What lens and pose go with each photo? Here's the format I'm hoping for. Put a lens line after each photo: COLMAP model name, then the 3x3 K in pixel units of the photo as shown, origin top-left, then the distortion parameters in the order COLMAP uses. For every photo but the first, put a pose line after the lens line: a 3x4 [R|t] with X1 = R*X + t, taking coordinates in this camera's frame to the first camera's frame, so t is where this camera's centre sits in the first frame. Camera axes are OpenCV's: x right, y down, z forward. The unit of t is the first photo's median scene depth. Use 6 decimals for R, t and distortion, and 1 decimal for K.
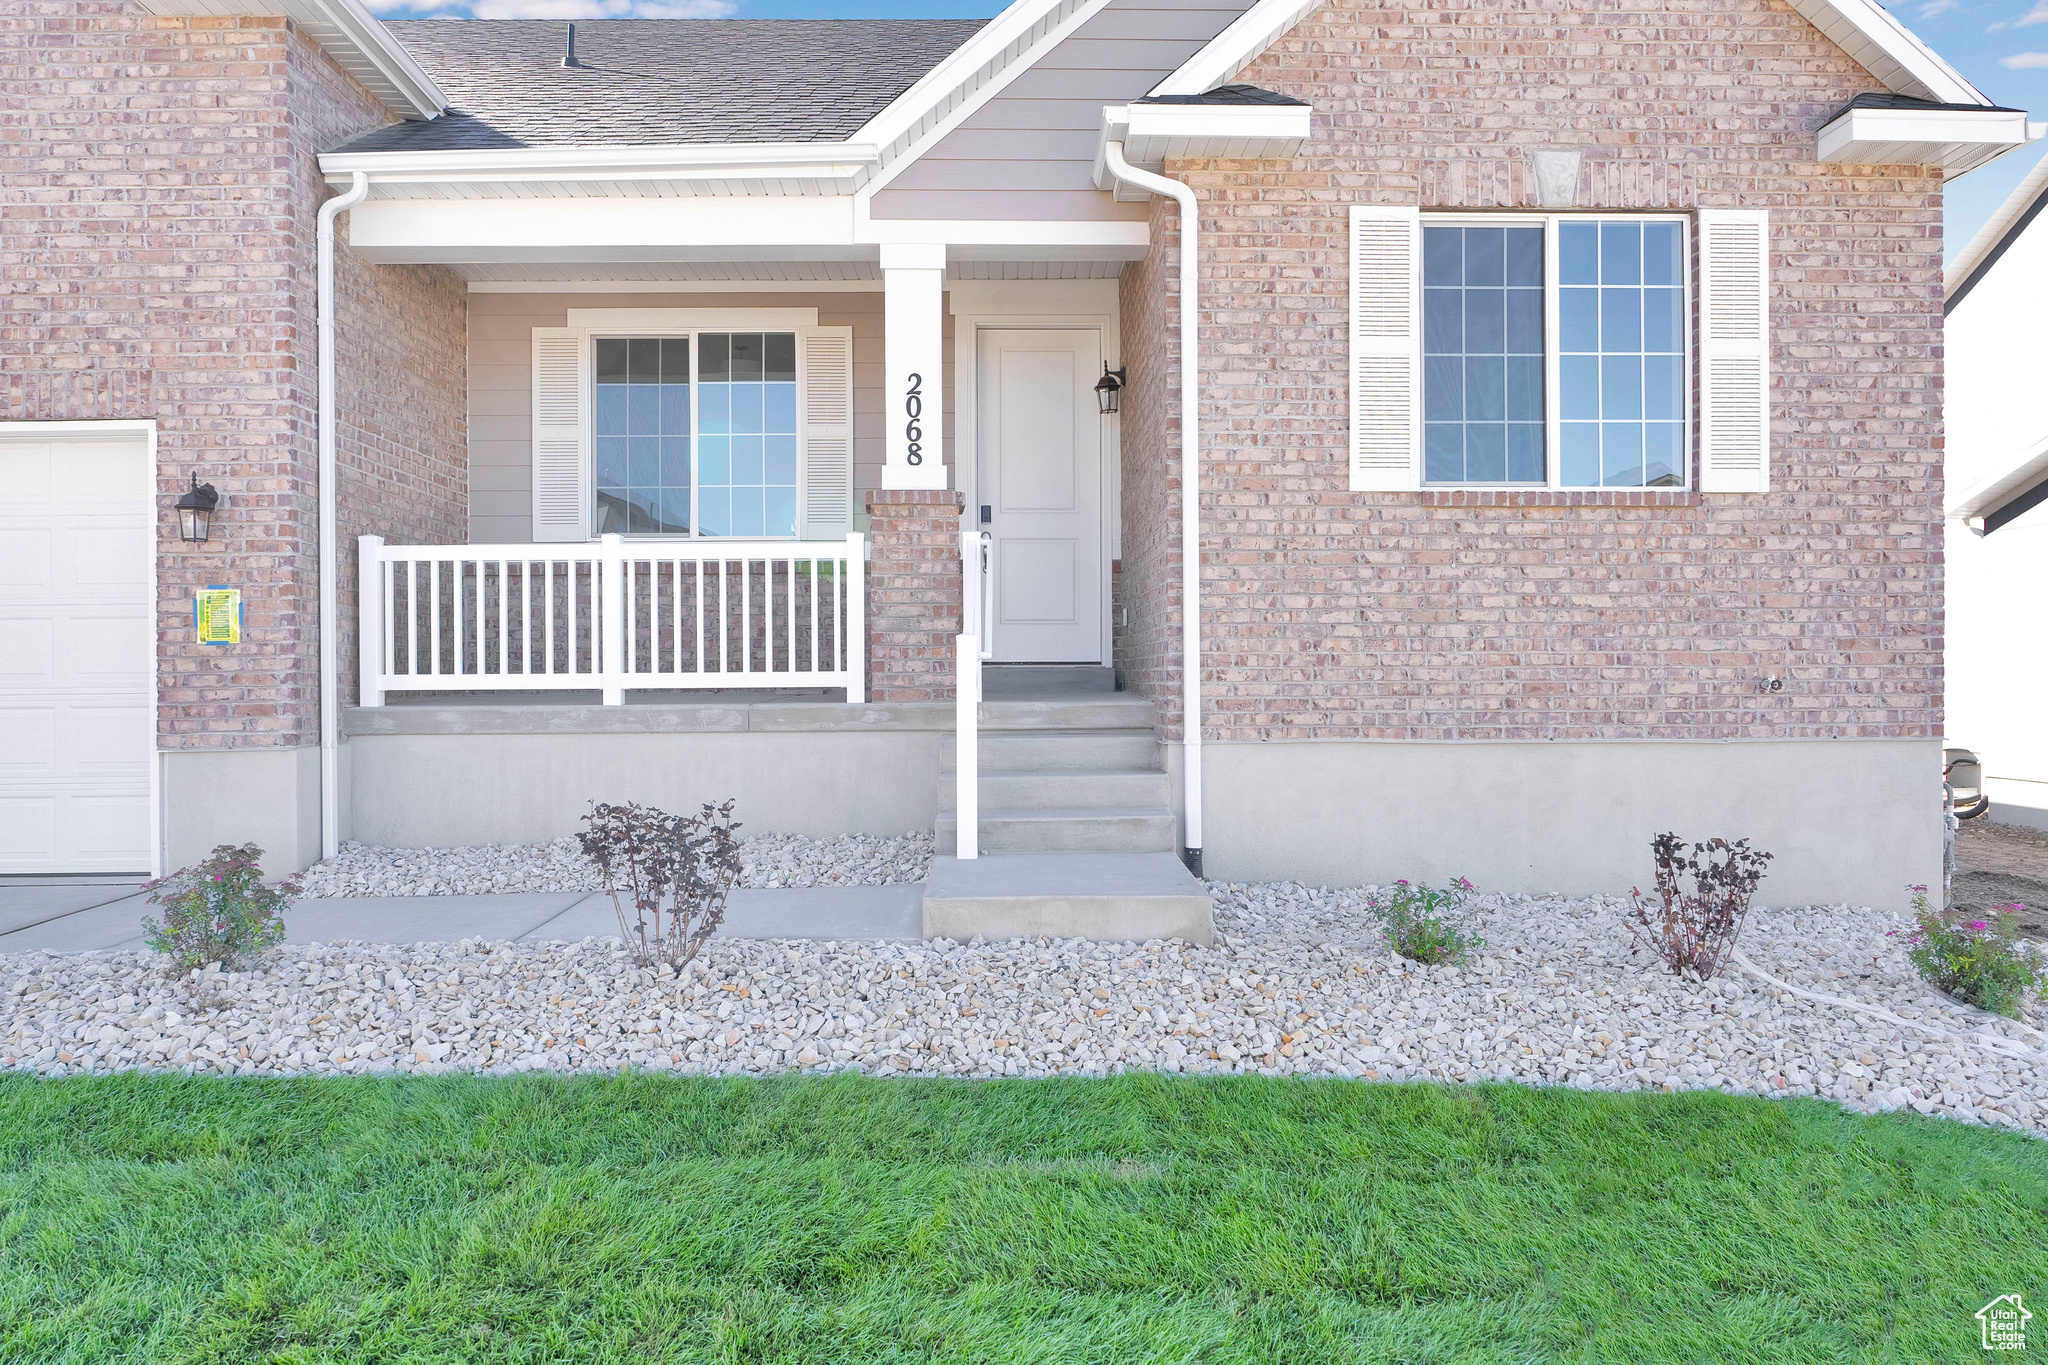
lens RADIAL K [[1408.5, 0, 1019.7], [0, 1408.5, 684.6], [0, 0, 1]] dist [-0.017507, 0.004438]
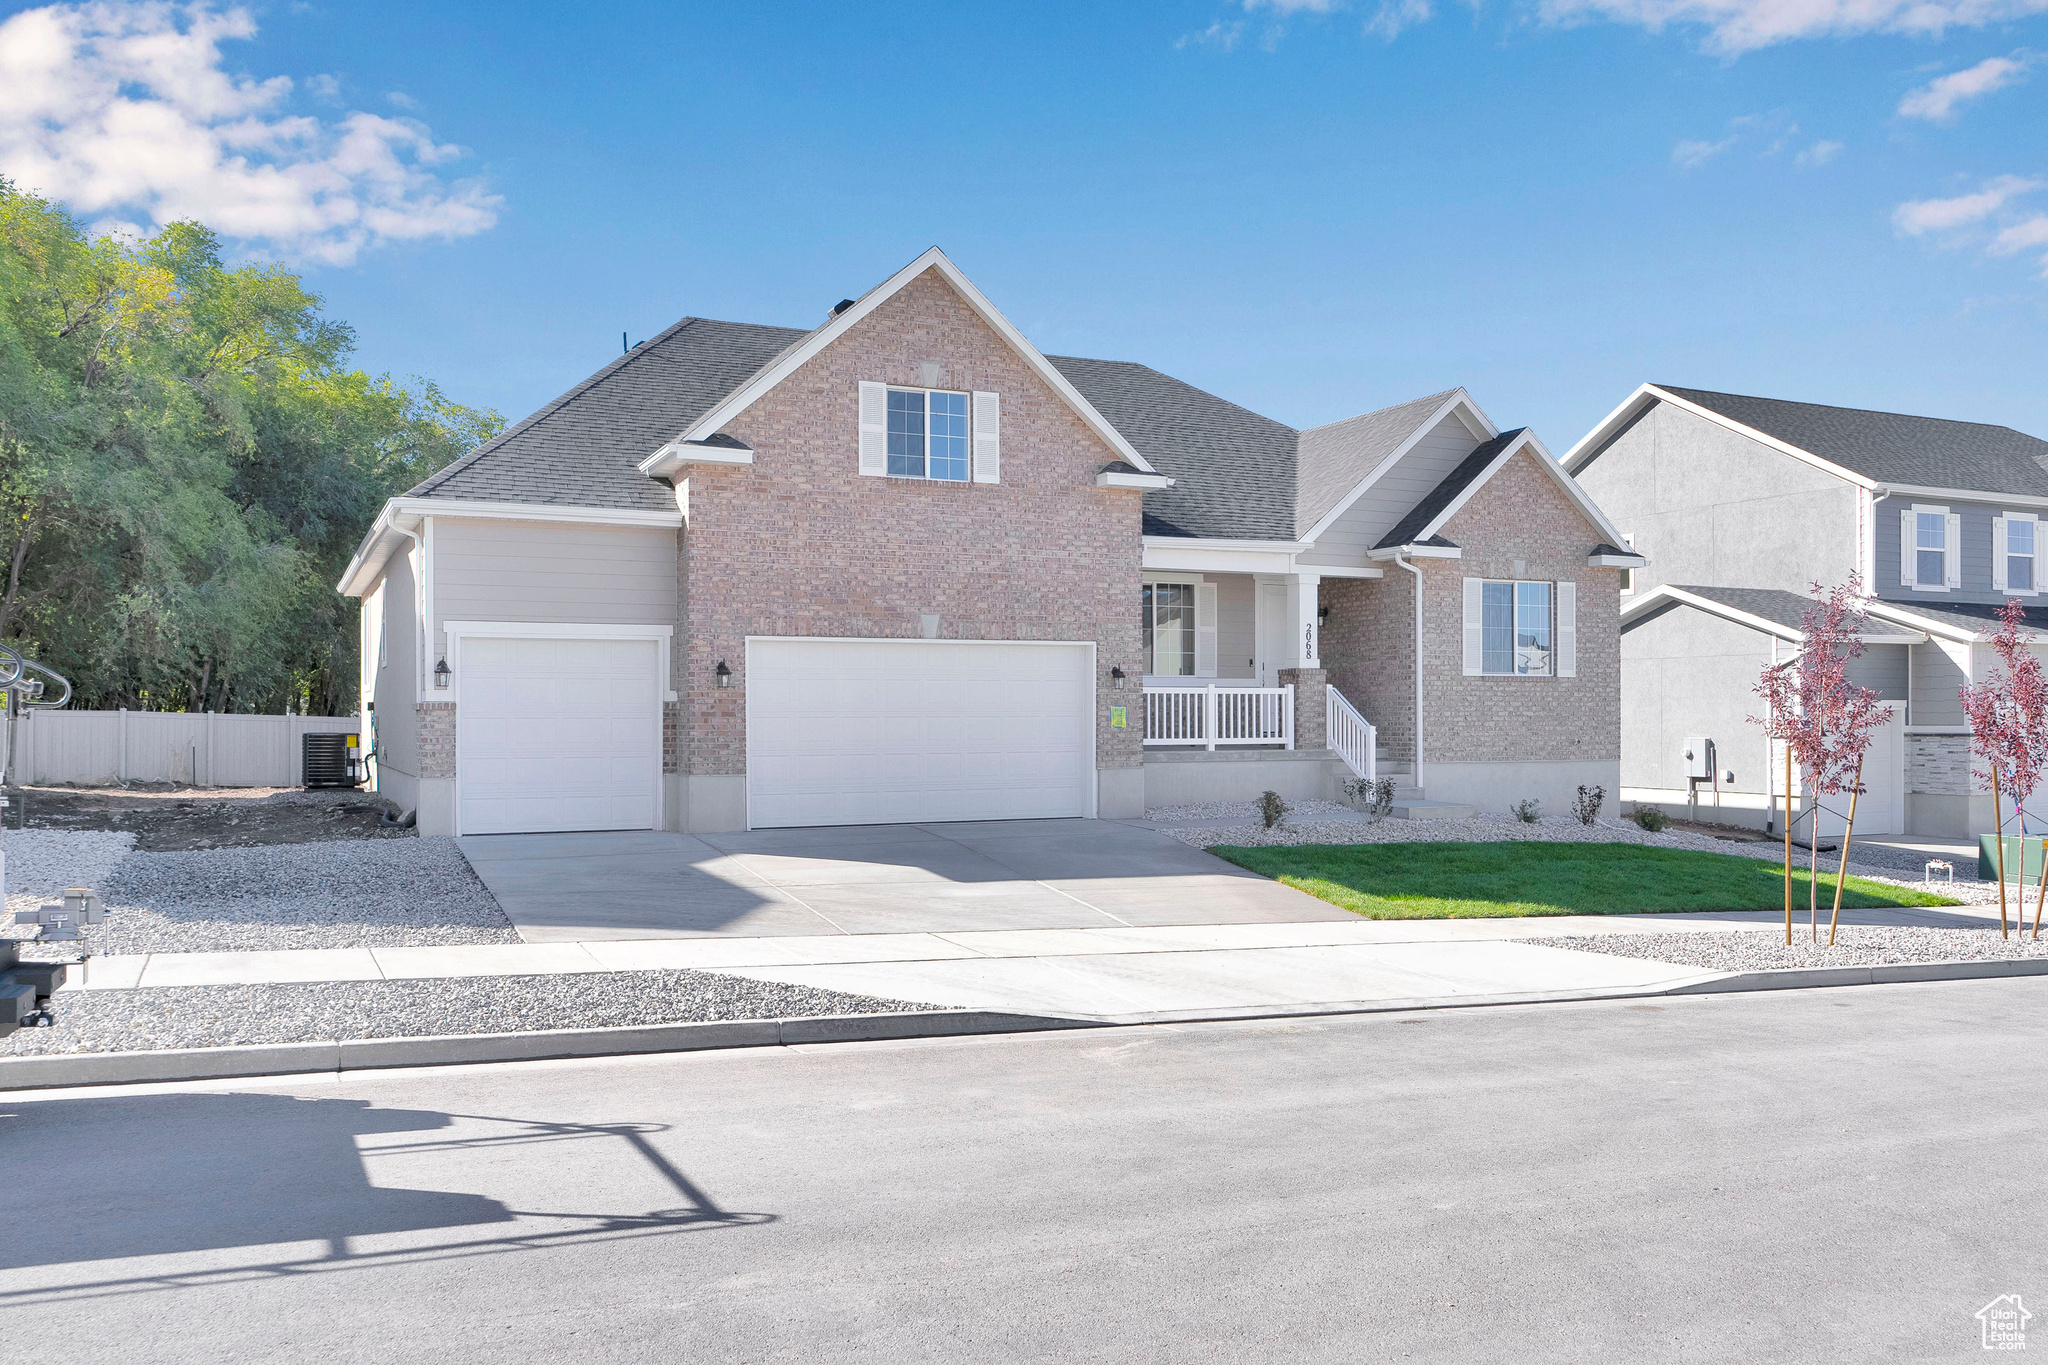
lens RADIAL K [[1662.6, 0, 1076.6], [0, 1662.6, 724.5], [0, 0, 1]] dist [-0.008857, -0.008996]
pose [[0.906487, 0.002379, 0.422226, -1.907644], [-0.001046, 0.999994, -0.003390, -0.023978], [-0.422232, 0.002632, 0.906484, -1.743894]]
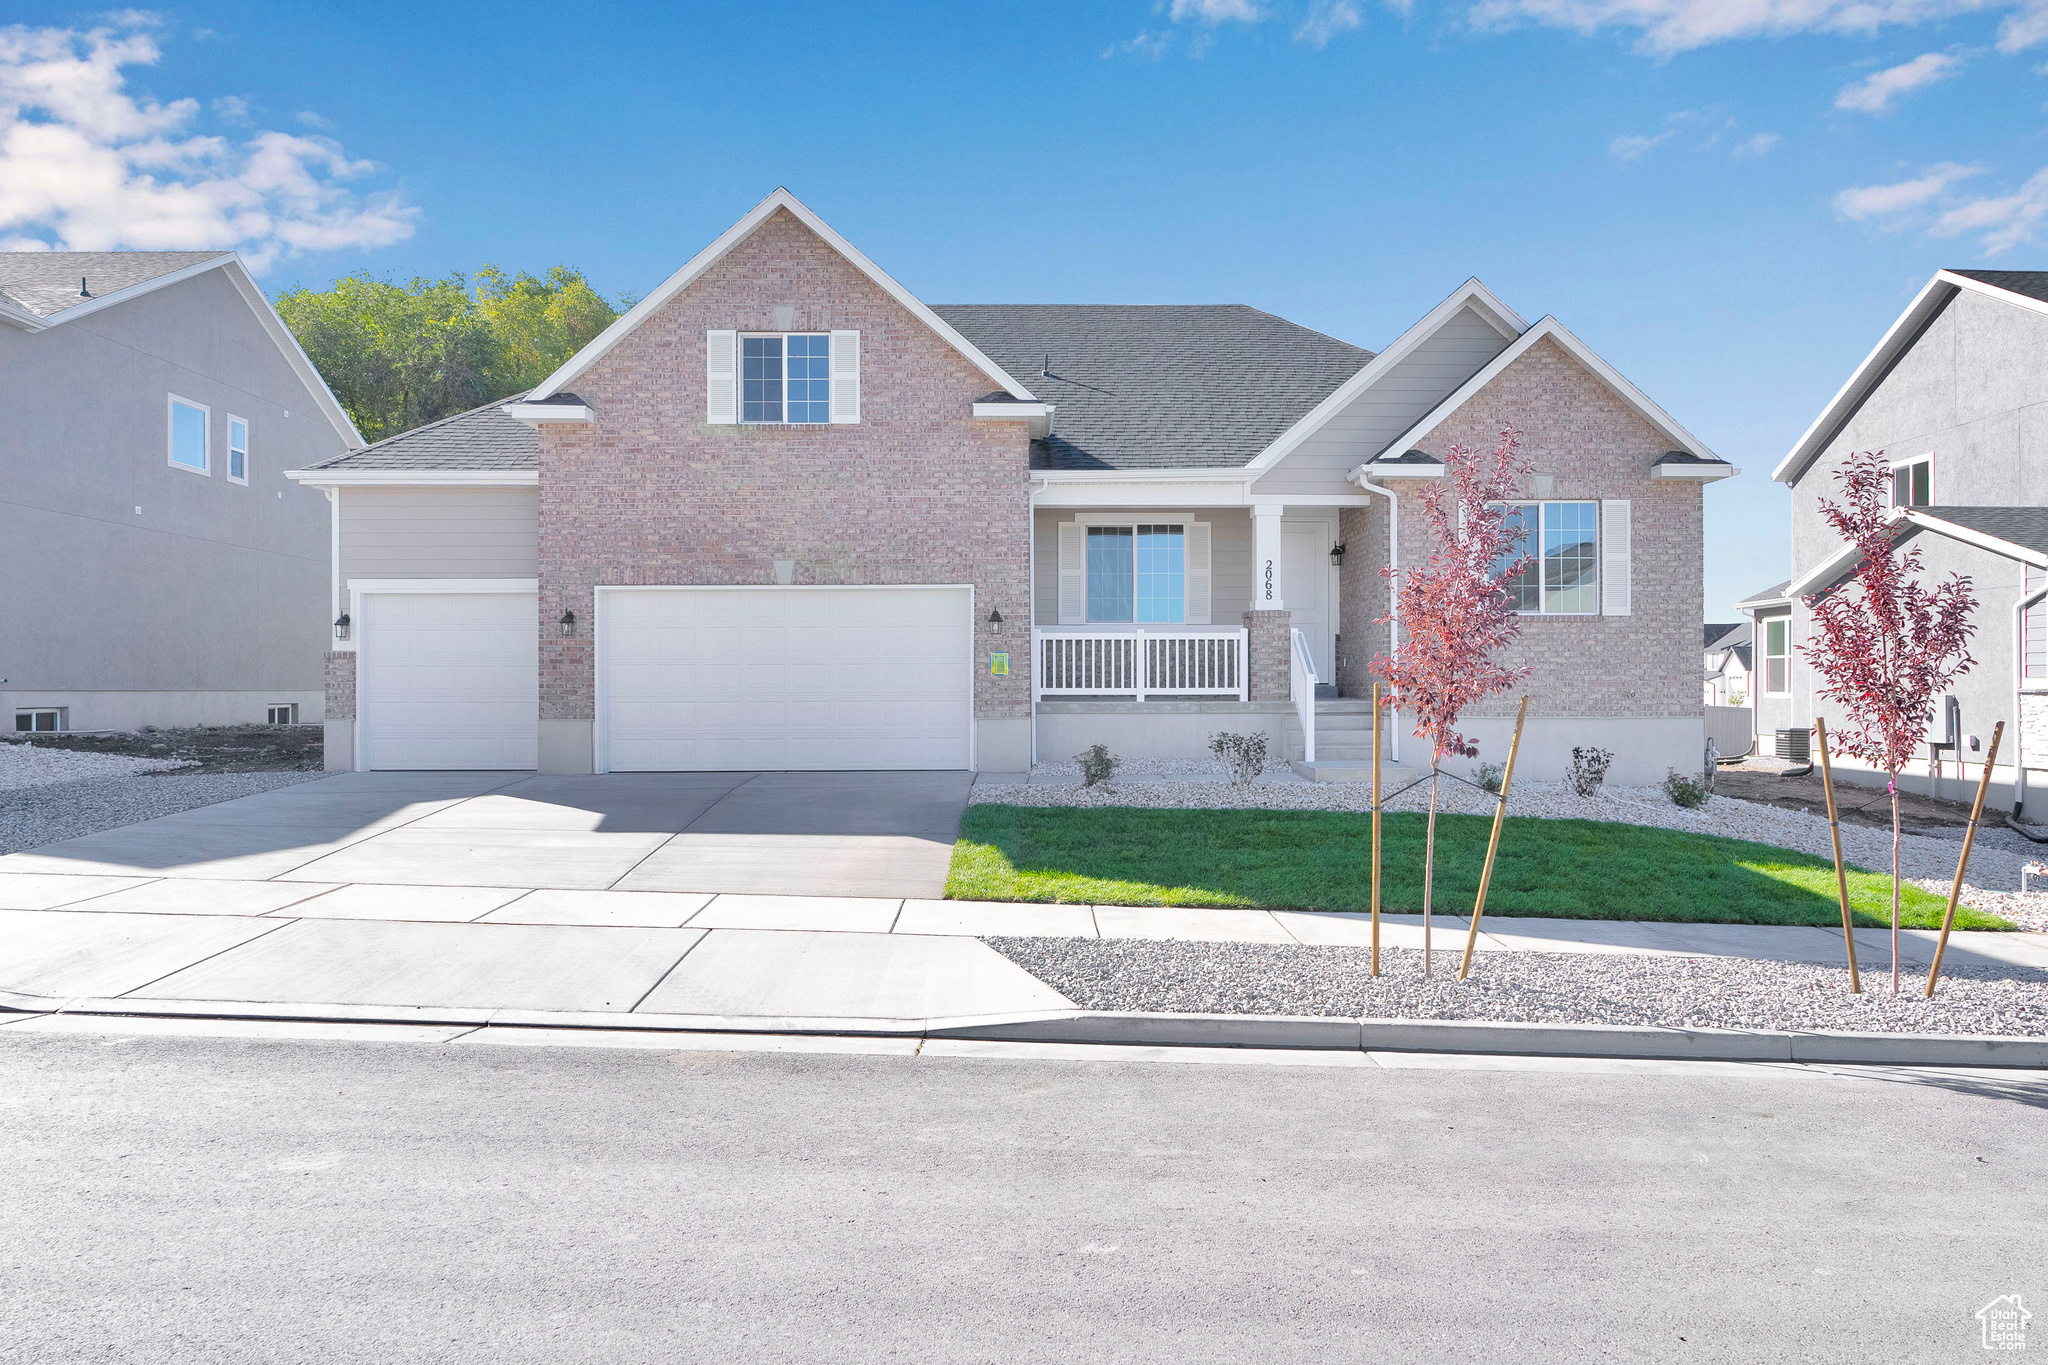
lens RADIAL K [[1408.5, 0, 1032.0], [0, 1408.5, 691.7], [0, 0, 1]] dist [-0.017507, 0.004438]
pose [[0.999989, 0.004273, -0.001996, -0.497009], [-0.004280, 0.999985, -0.003480, 0.007423], [0.001981, 0.003488, 0.999992, -1.435933]]
